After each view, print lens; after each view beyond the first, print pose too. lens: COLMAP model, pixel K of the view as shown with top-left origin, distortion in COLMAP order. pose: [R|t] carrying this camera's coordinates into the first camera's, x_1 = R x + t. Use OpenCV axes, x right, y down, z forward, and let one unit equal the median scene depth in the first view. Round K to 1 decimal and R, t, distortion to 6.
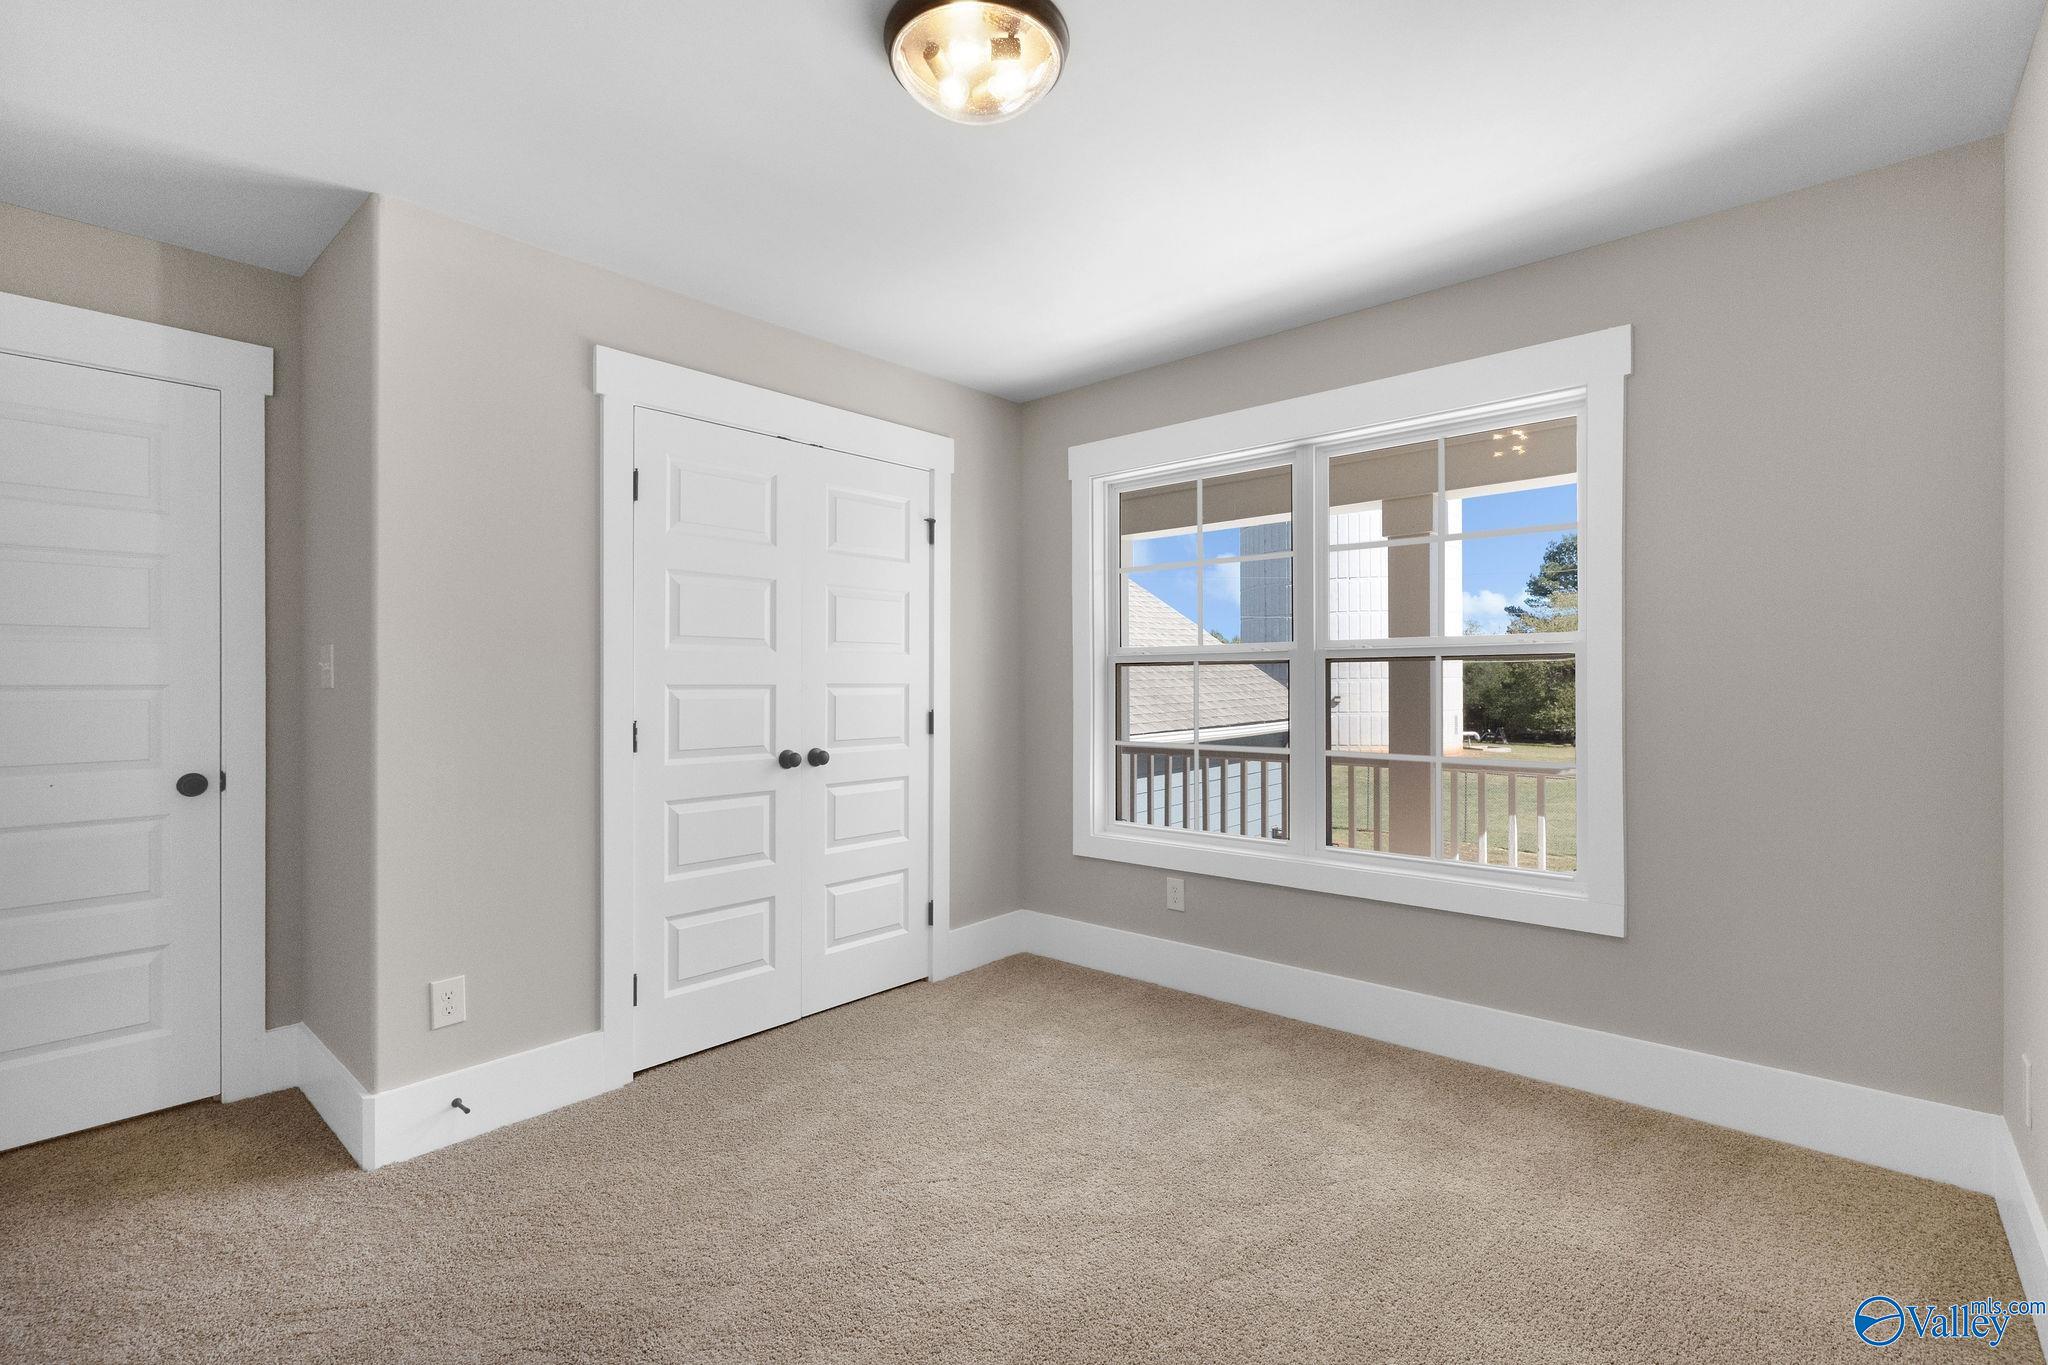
lens RADIAL K [[917.4, 0, 1019.8], [0, 917.4, 703.2], [0, 0, 1]] dist [-0.008962, 0.000438]
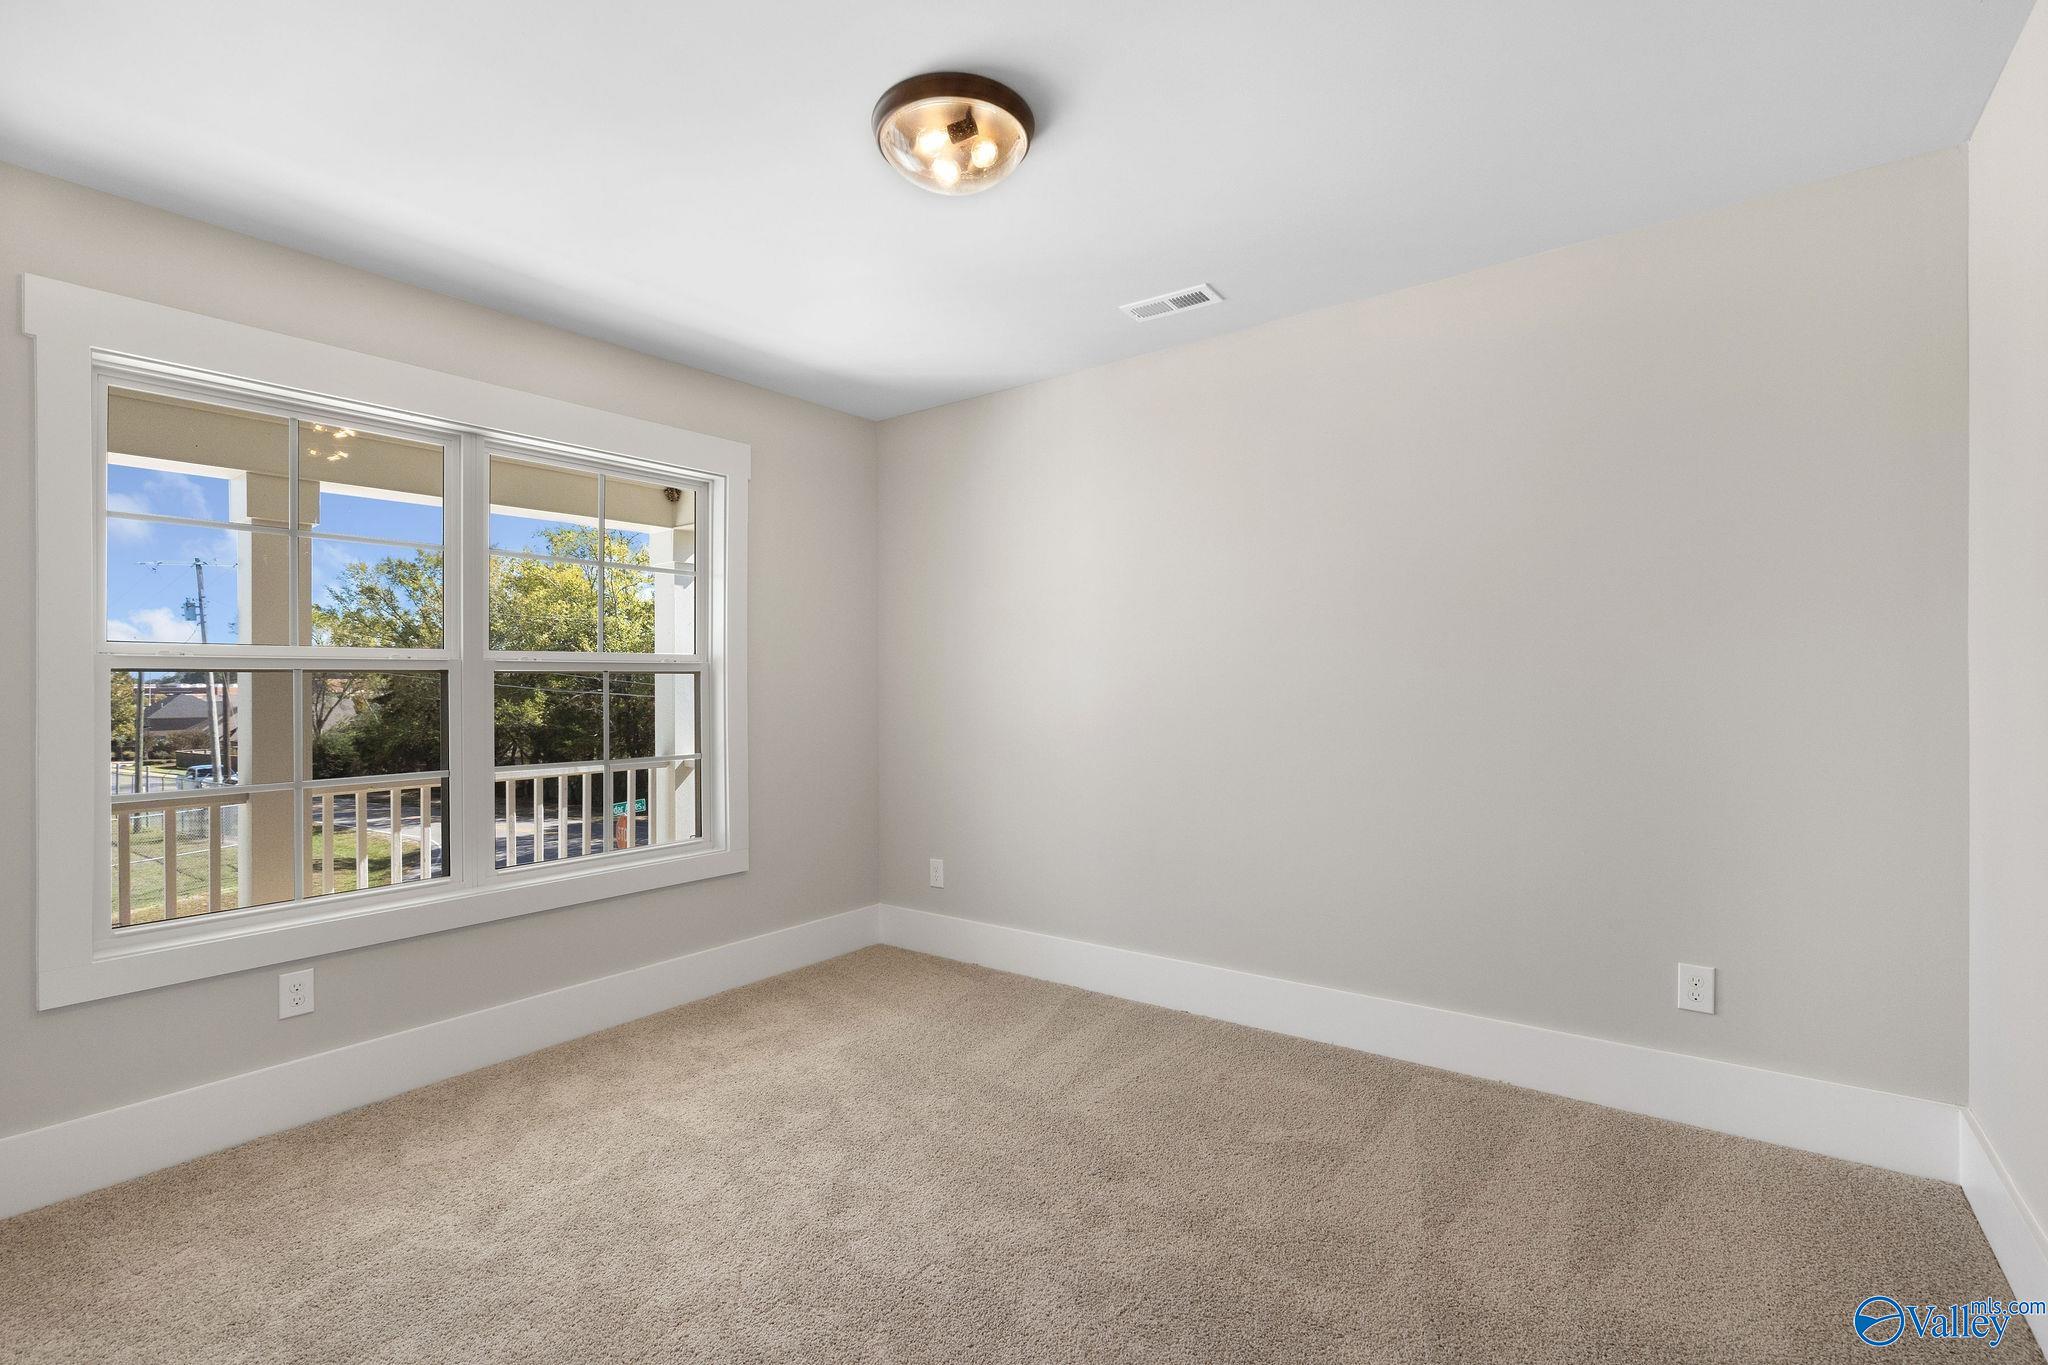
lens RADIAL K [[917.4, 0, 1019.8], [0, 917.4, 703.2], [0, 0, 1]] dist [-0.008962, 0.000438]
pose [[-0.089348, -0.011351, 0.995936, -0.678028], [0.030064, 0.999449, 0.014089, -0.011644], [-0.995547, 0.031201, -0.088958, 0.572786]]
